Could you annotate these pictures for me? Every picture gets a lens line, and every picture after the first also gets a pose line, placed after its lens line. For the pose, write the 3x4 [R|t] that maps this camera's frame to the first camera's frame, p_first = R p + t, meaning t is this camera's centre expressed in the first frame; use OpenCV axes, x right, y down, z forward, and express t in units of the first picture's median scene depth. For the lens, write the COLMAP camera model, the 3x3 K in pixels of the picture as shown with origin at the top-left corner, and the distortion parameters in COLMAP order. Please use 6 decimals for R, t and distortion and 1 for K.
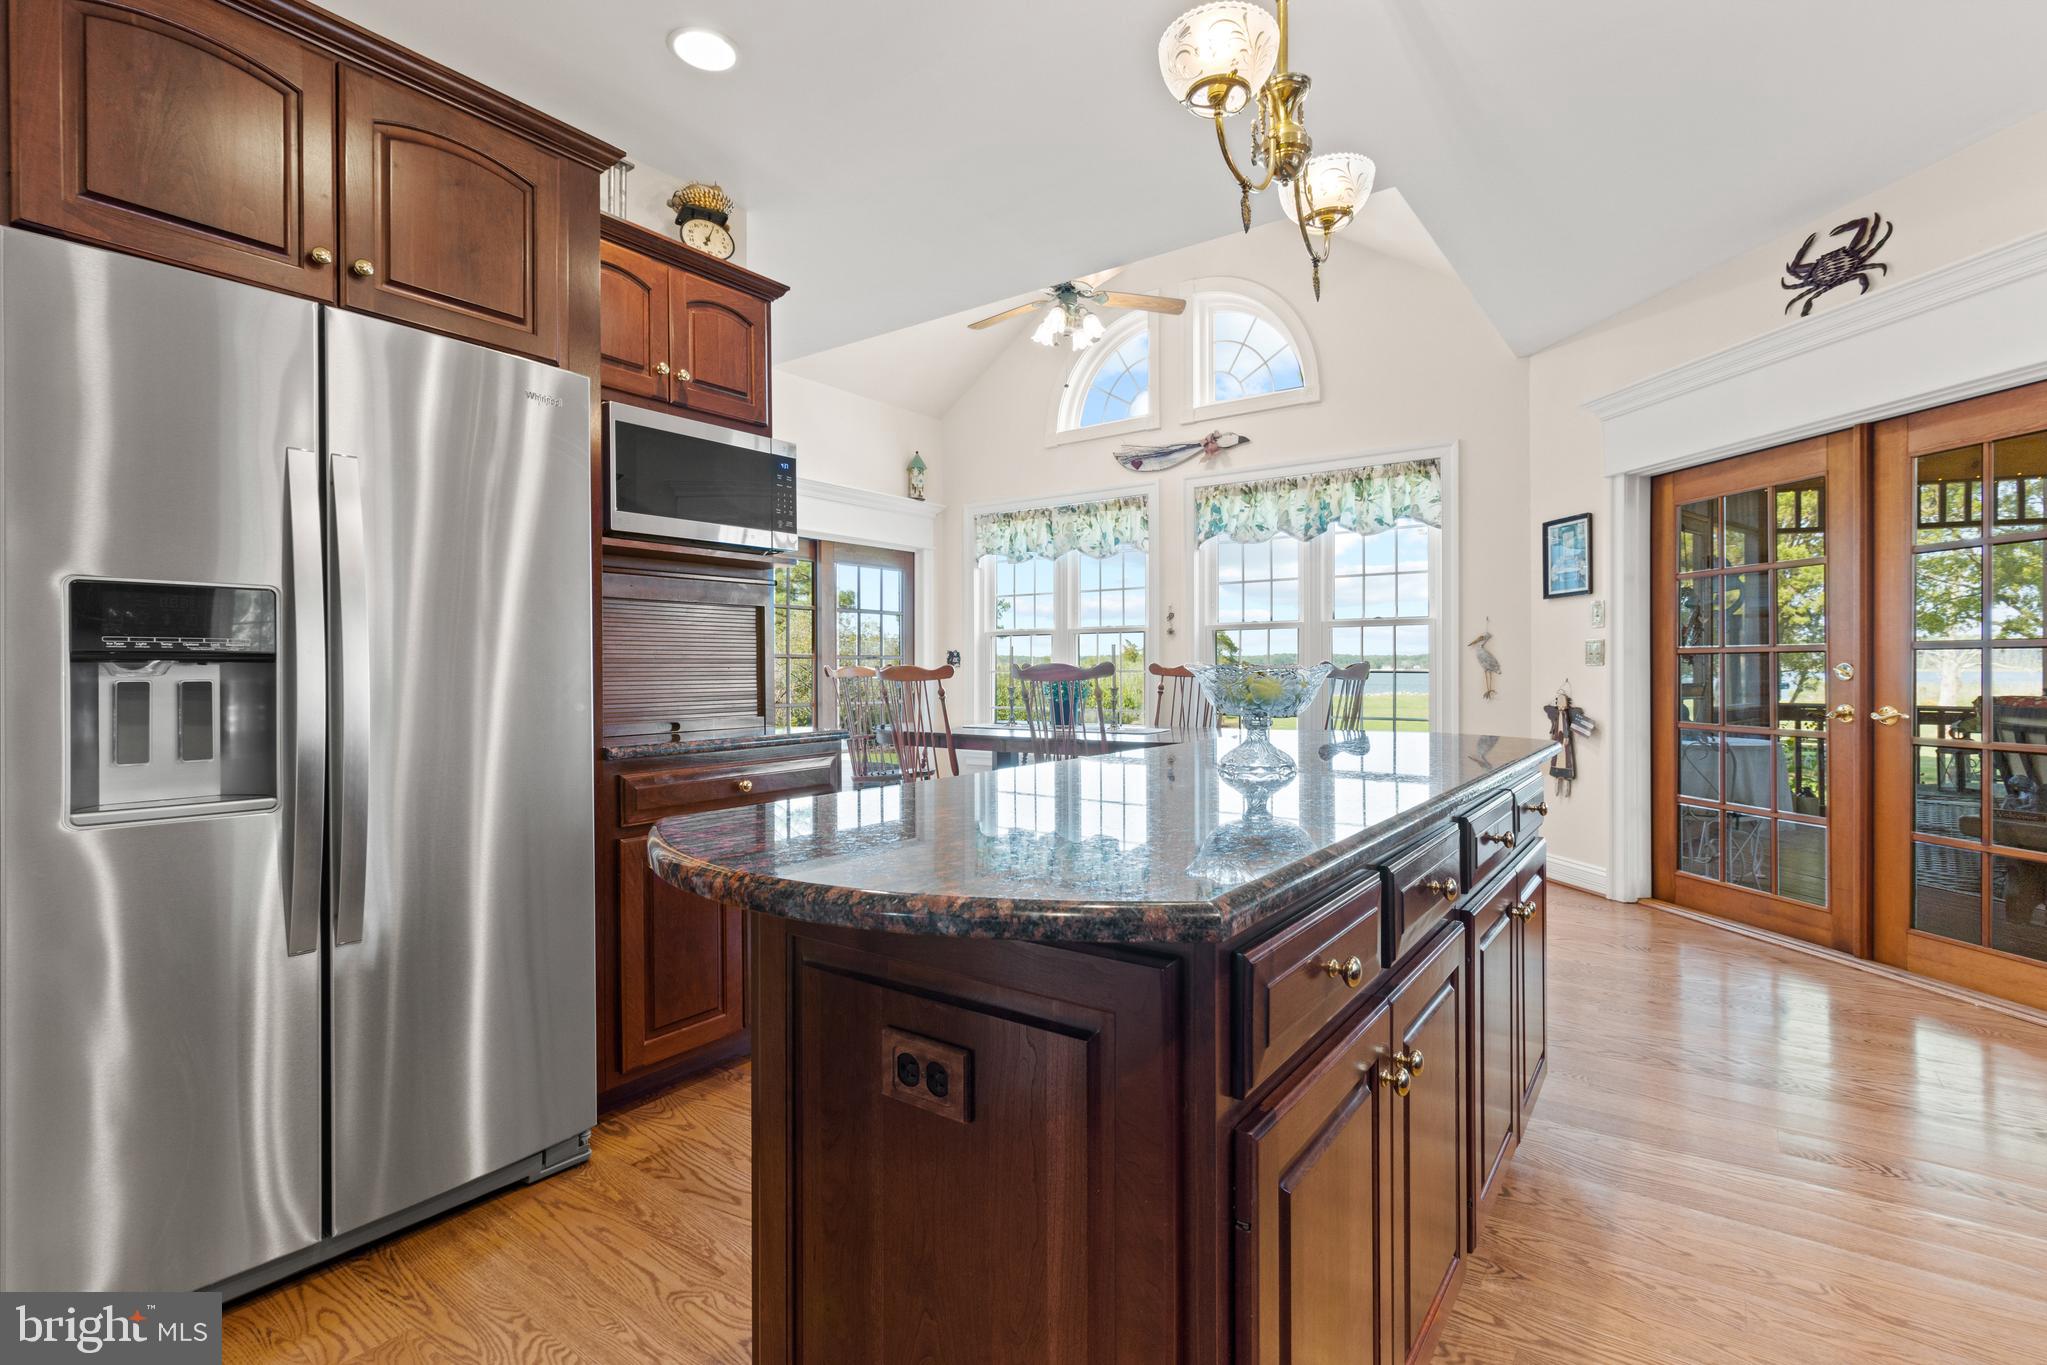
lens RADIAL K [[959.2, 0, 1020.9], [0, 959.2, 675.6], [0, 0, 1]] dist [0.000183, -0.000072]
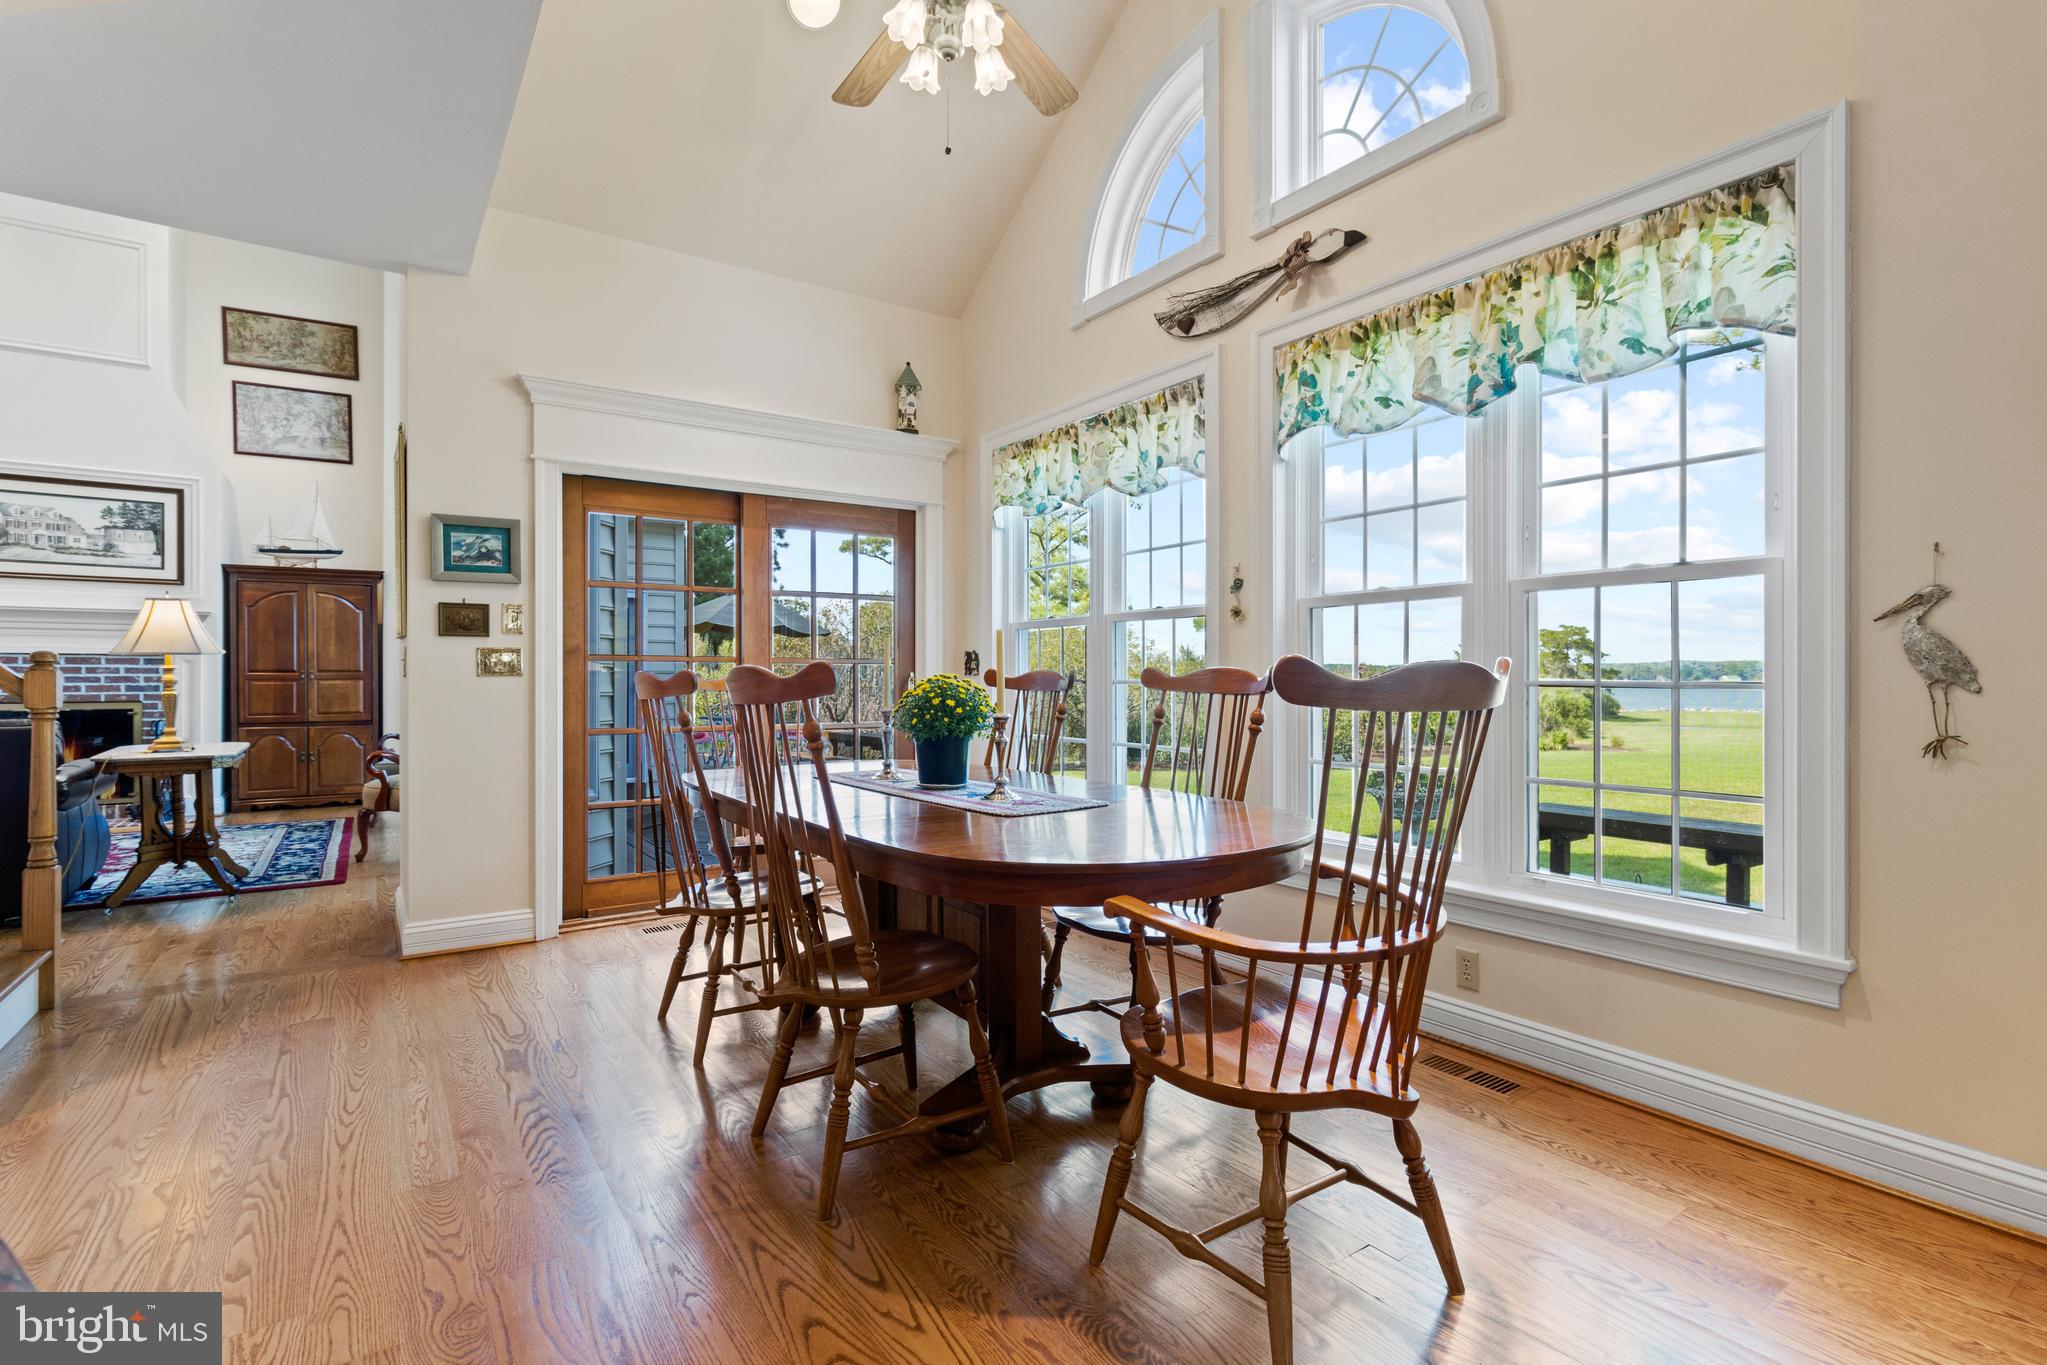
lens RADIAL K [[953.5, 0, 1023.5], [0, 953.5, 682.5], [0, 0, 1]] dist [0.001125, -0.000036]
pose [[0.948635, 0.003498, -0.316352, 0.223461], [-0.004140, 0.999991, -0.001357, -0.003326], [0.316344, 0.002597, 0.948641, 0.447969]]
